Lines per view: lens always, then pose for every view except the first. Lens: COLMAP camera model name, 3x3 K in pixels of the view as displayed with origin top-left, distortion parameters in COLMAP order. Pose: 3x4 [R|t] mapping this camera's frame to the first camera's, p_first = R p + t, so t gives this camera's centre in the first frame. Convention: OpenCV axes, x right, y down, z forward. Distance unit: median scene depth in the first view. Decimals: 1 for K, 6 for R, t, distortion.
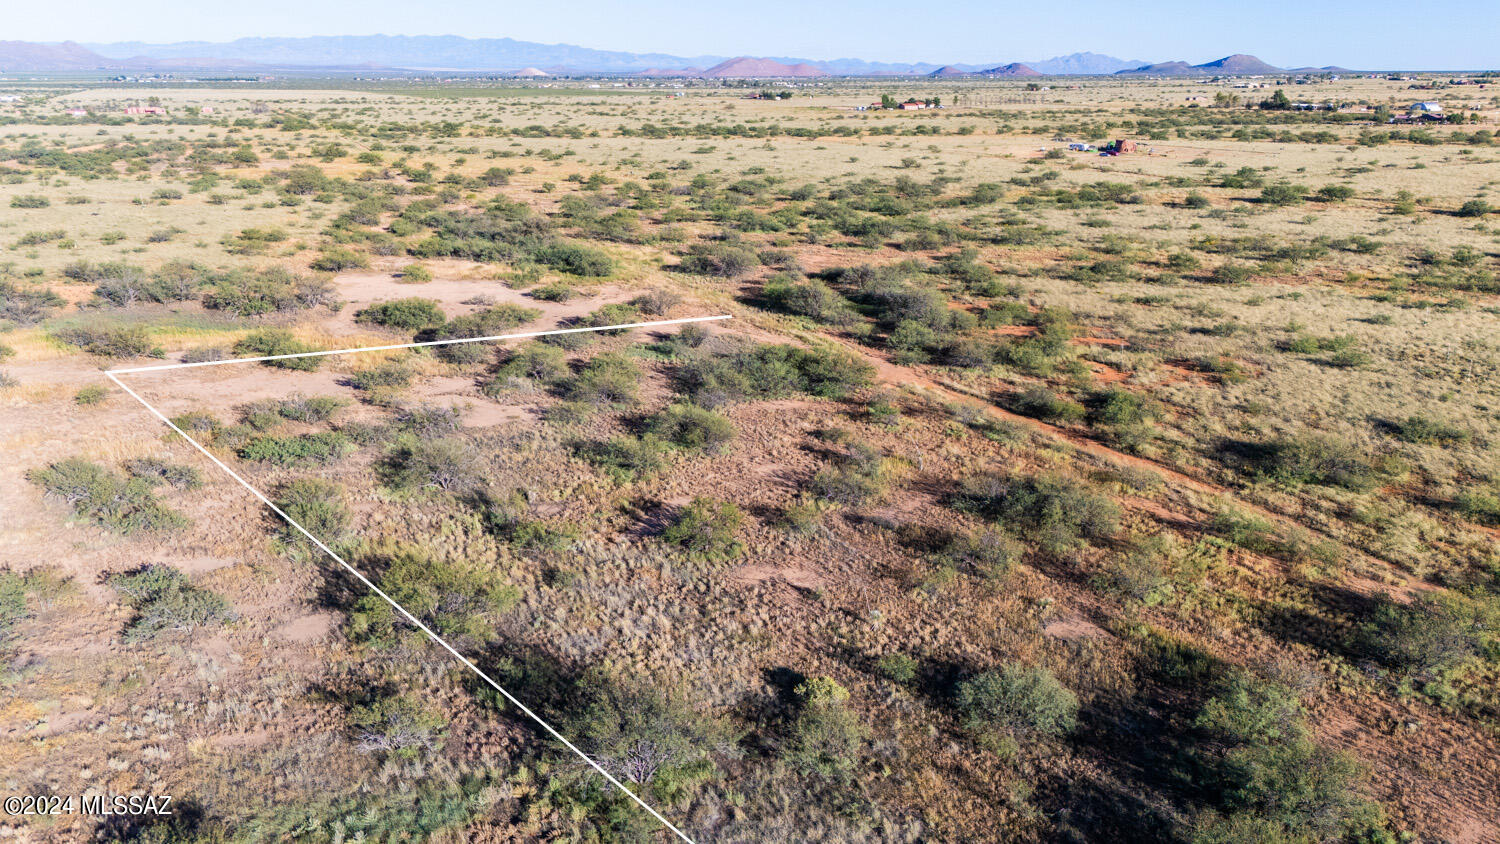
lens RADIAL K [[1105.9, 0, 750.0], [0, 1105.9, 422.0], [0, 0, 1]] dist [0.101122, -0.089581]
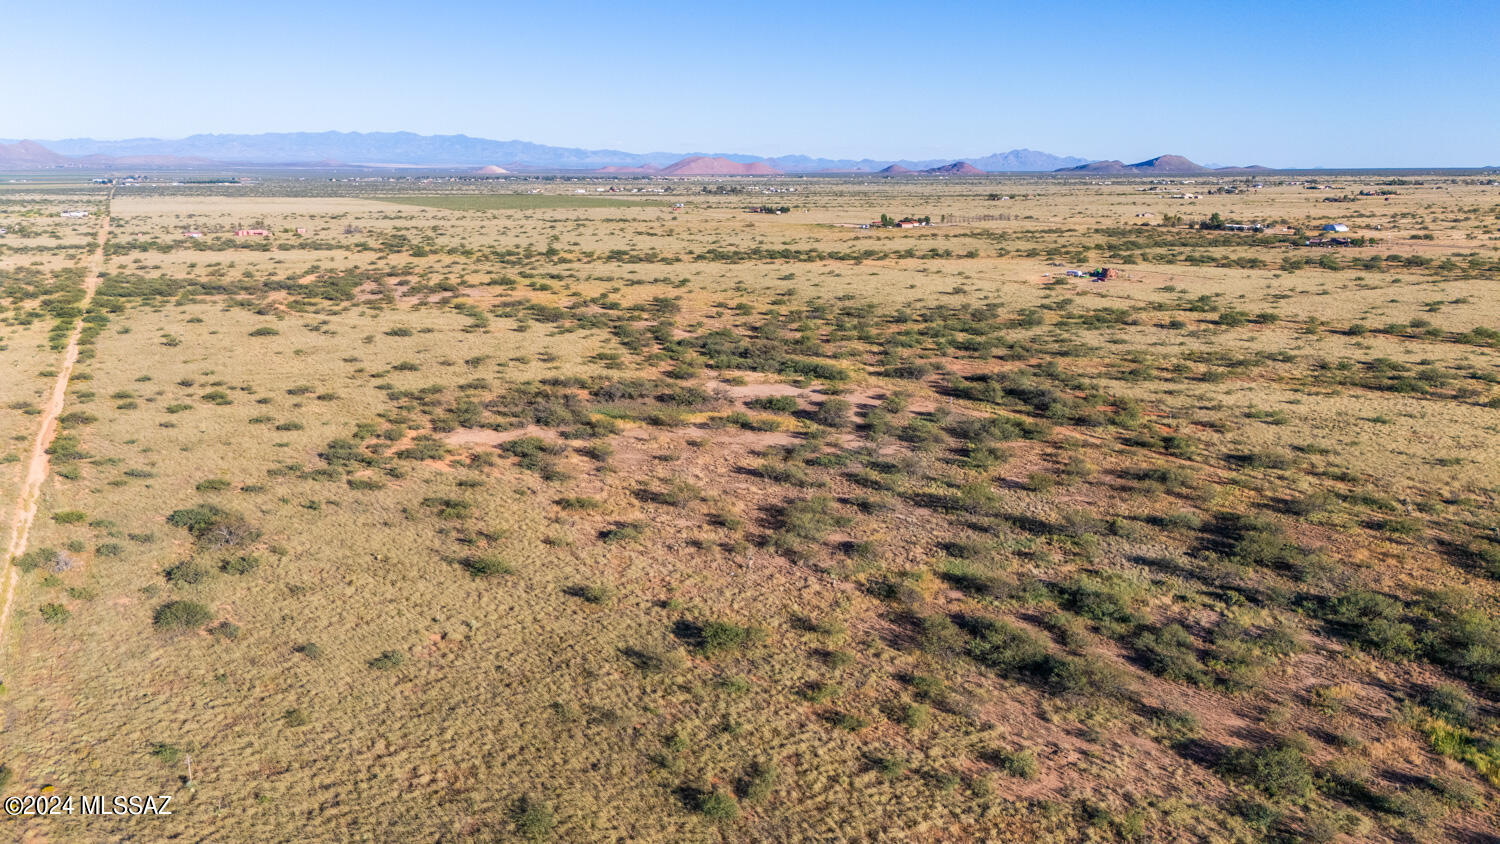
lens RADIAL K [[1105.9, 0, 750.0], [0, 1105.9, 422.0], [0, 0, 1]] dist [0.101122, -0.089581]
pose [[0.999024, -0.012245, 0.042451, -0.275275], [0.015533, 0.996831, -0.078017, 0.048386], [-0.041361, 0.078600, 0.996048, -0.528562]]
